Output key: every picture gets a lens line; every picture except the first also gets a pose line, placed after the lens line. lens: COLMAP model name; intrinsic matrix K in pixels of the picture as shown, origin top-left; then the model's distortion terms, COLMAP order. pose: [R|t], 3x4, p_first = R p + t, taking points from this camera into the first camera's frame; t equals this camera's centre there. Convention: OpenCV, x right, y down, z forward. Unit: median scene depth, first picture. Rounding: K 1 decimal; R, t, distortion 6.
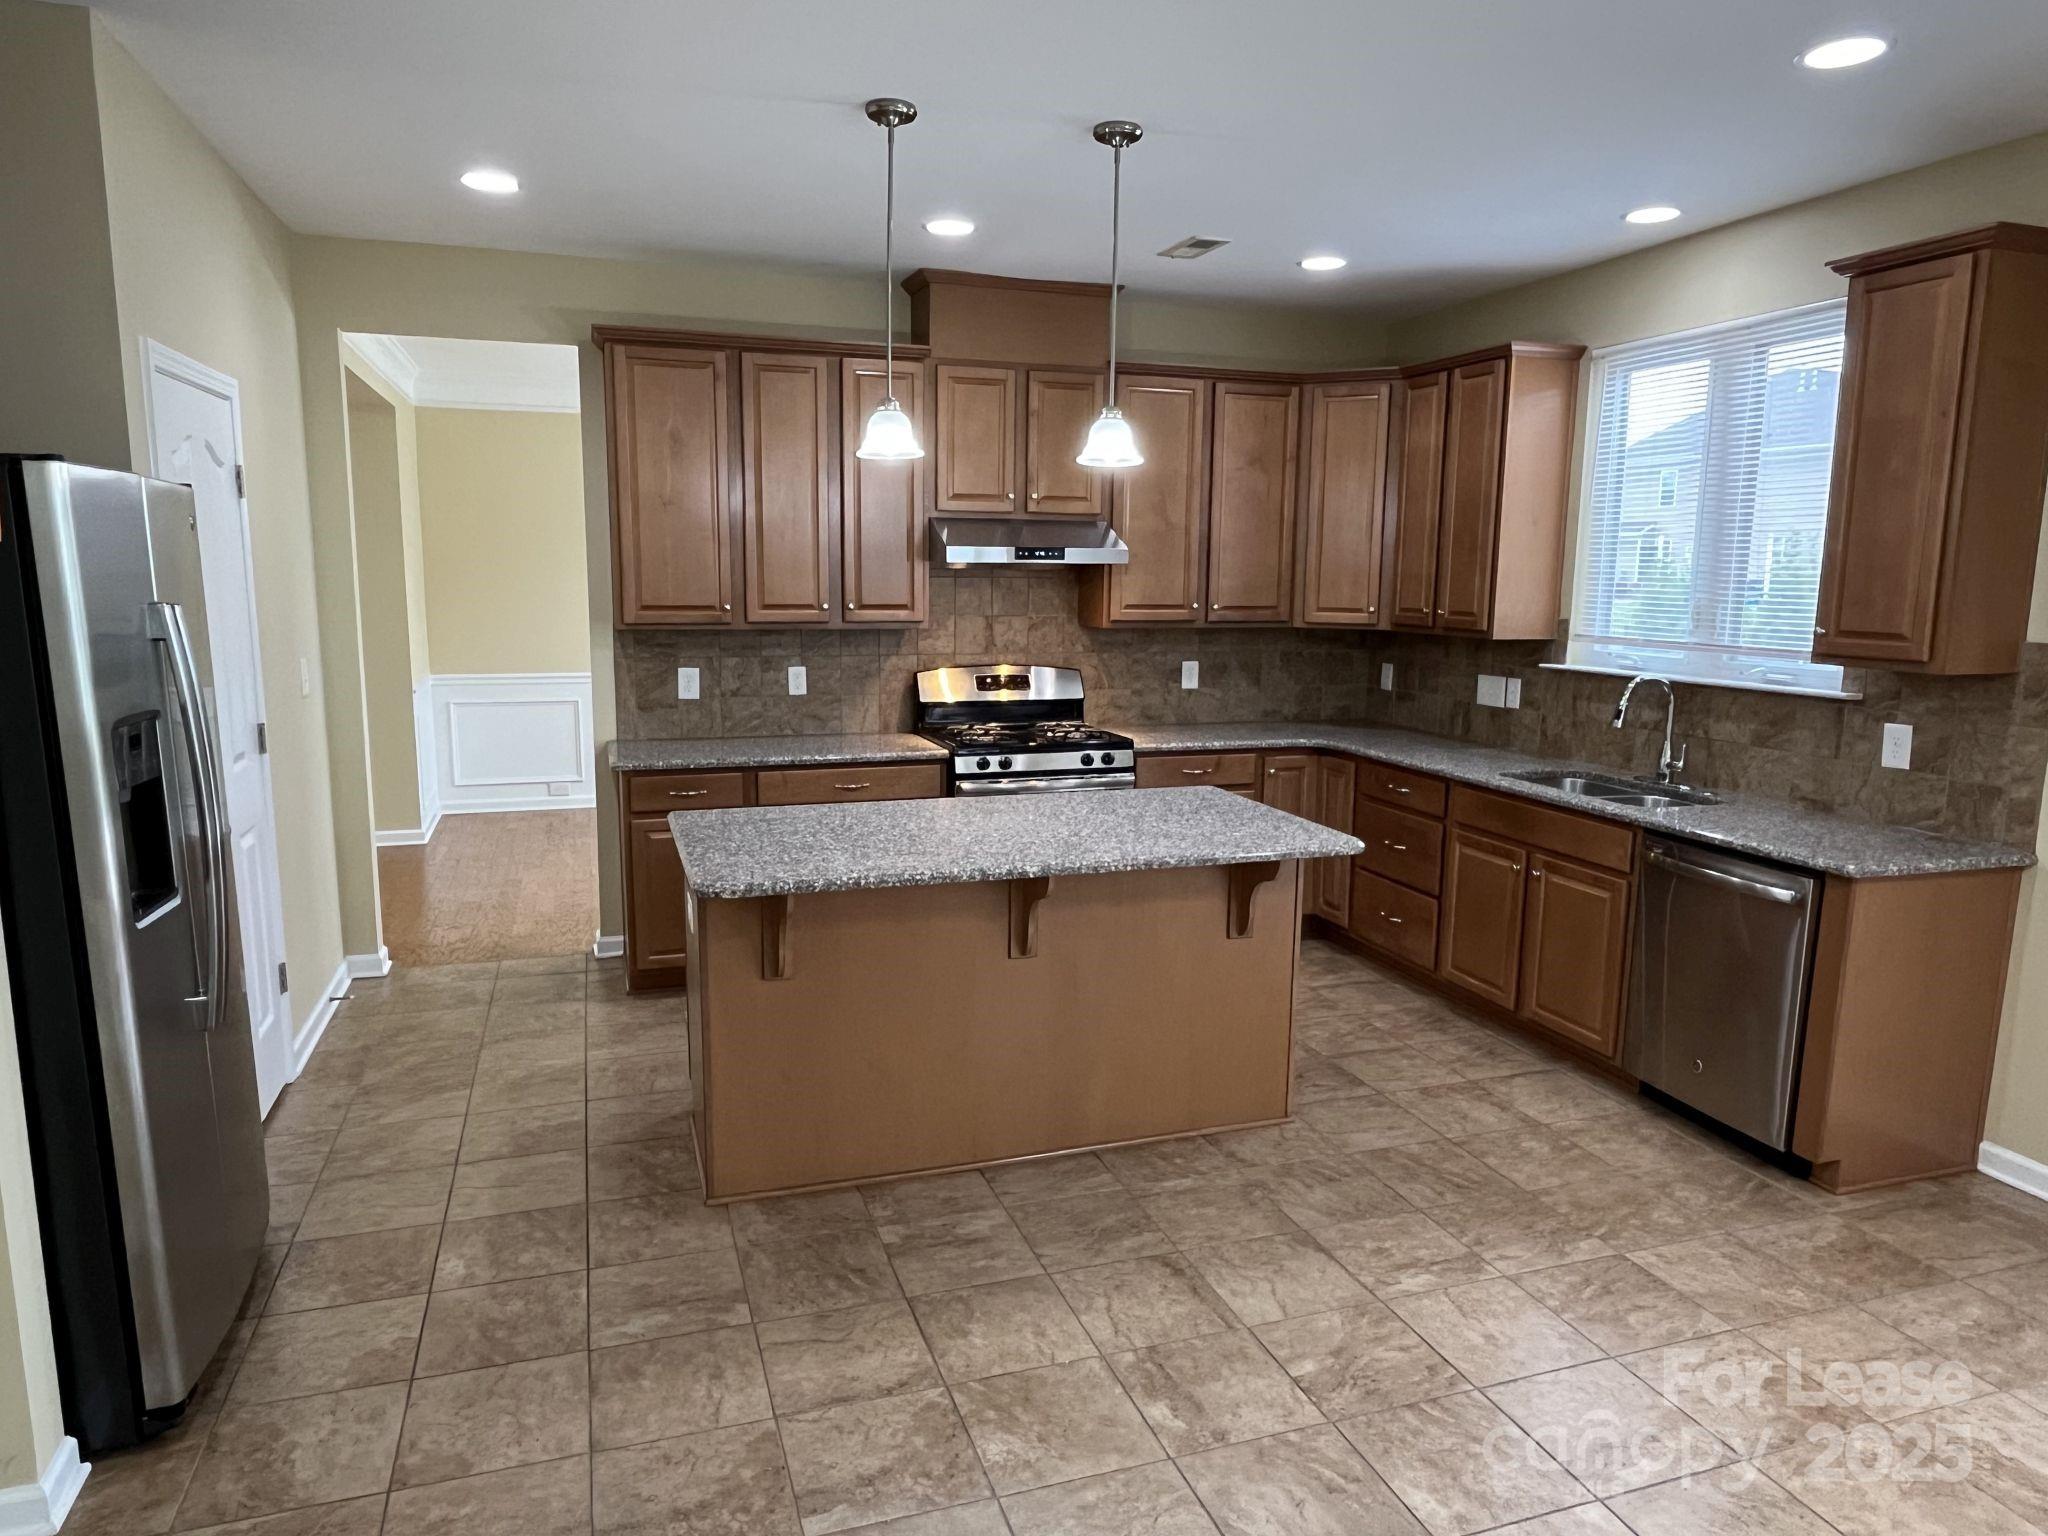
lens RADIAL K [[1309.4, 0, 1030.2], [0, 1309.4, 779.5], [0, 0, 1]] dist [-0.003727, 0.000103]
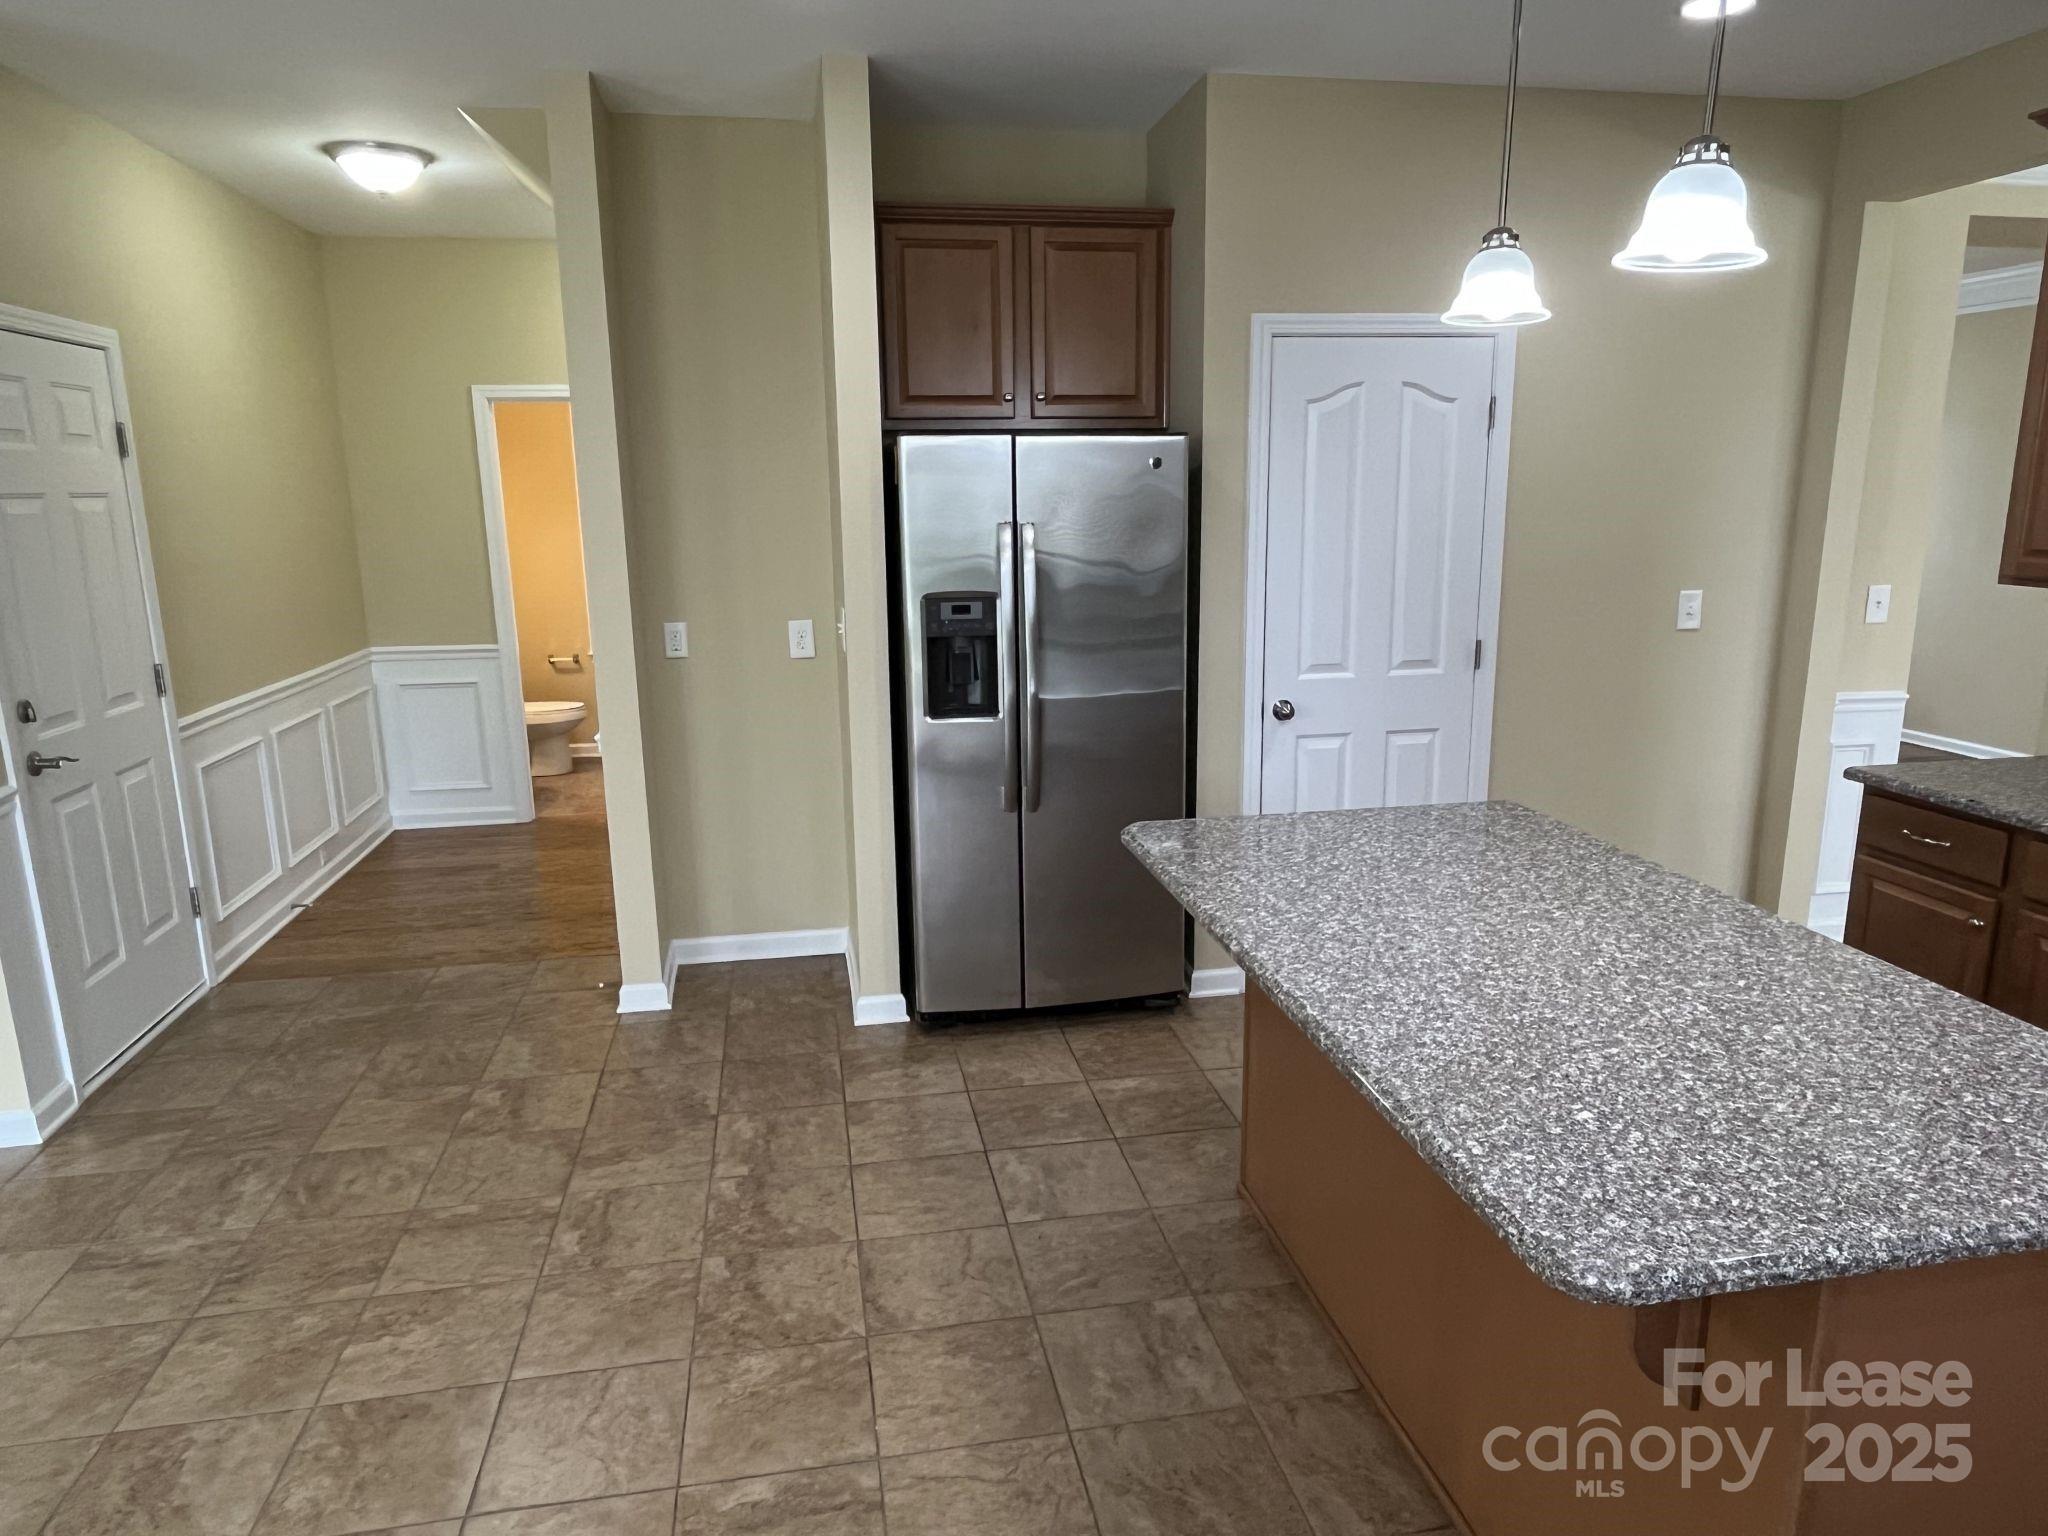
lens RADIAL K [[1309.4, 0, 1030.2], [0, 1309.4, 779.5], [0, 0, 1]] dist [-0.003727, 0.000103]
pose [[-0.142389, 0.207959, -0.967718, 0.404791], [-0.151215, 0.961633, 0.228901, -0.095102], [0.978192, 0.178927, -0.105479, 0.593023]]
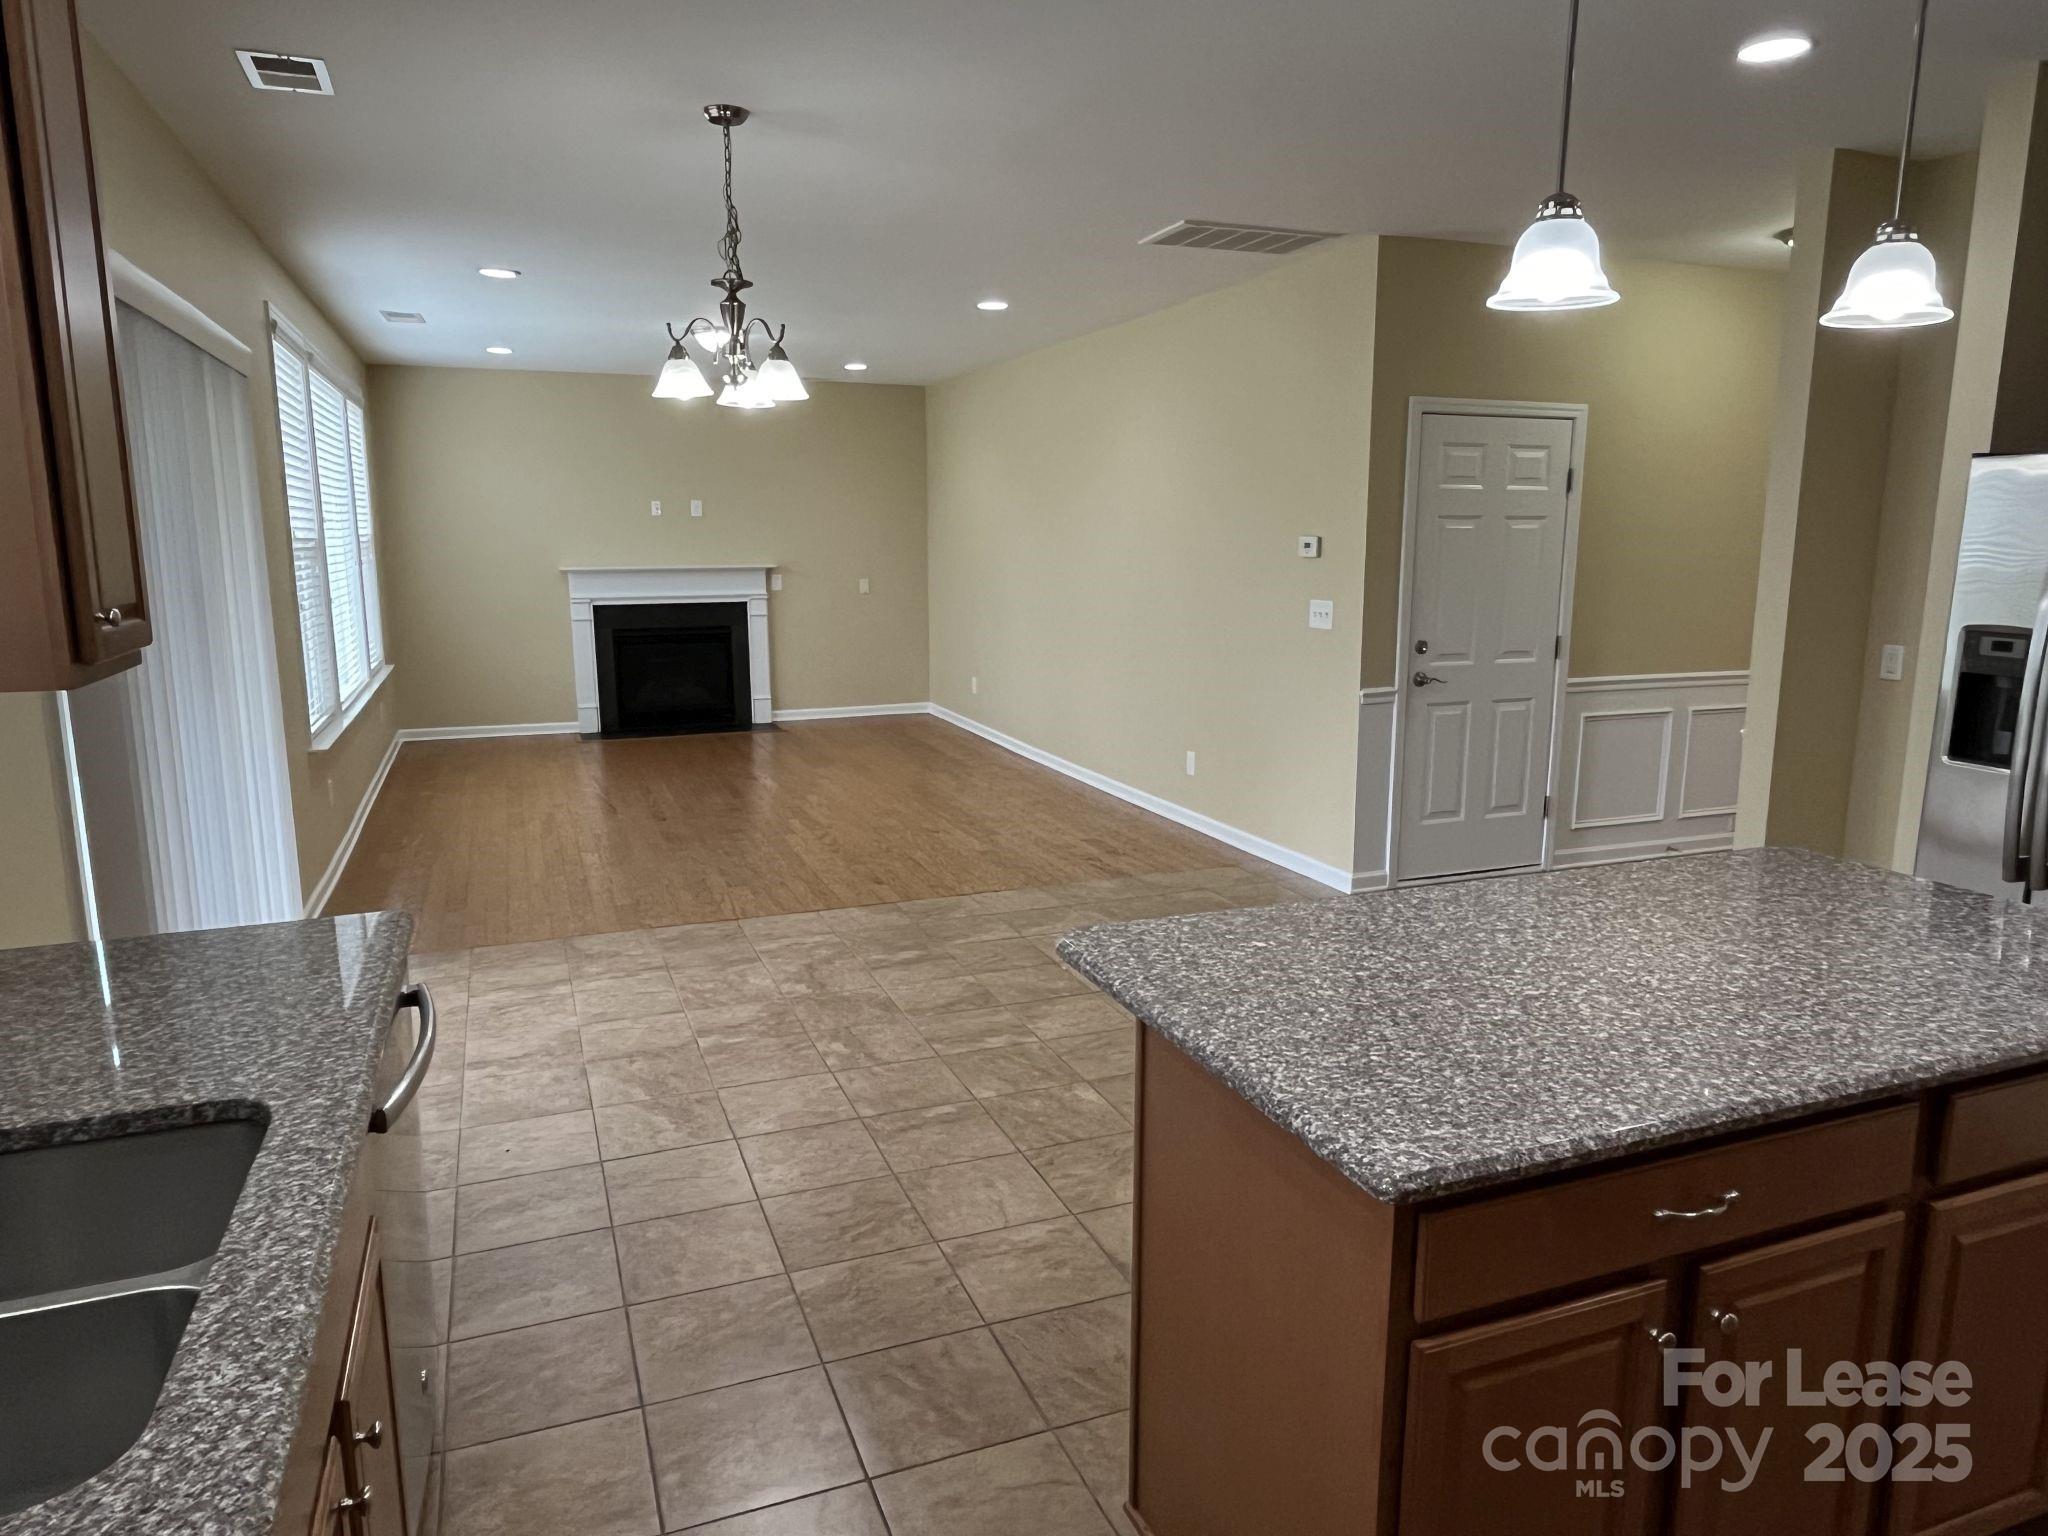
lens RADIAL K [[1309.4, 0, 1030.2], [0, 1309.4, 779.5], [0, 0, 1]] dist [-0.003727, 0.000103]
pose [[-0.998642, -0.002945, -0.052017, 0.207802], [-0.020658, 0.938944, 0.343449, -0.166137], [0.047830, 0.344057, -0.937730, 1.077747]]
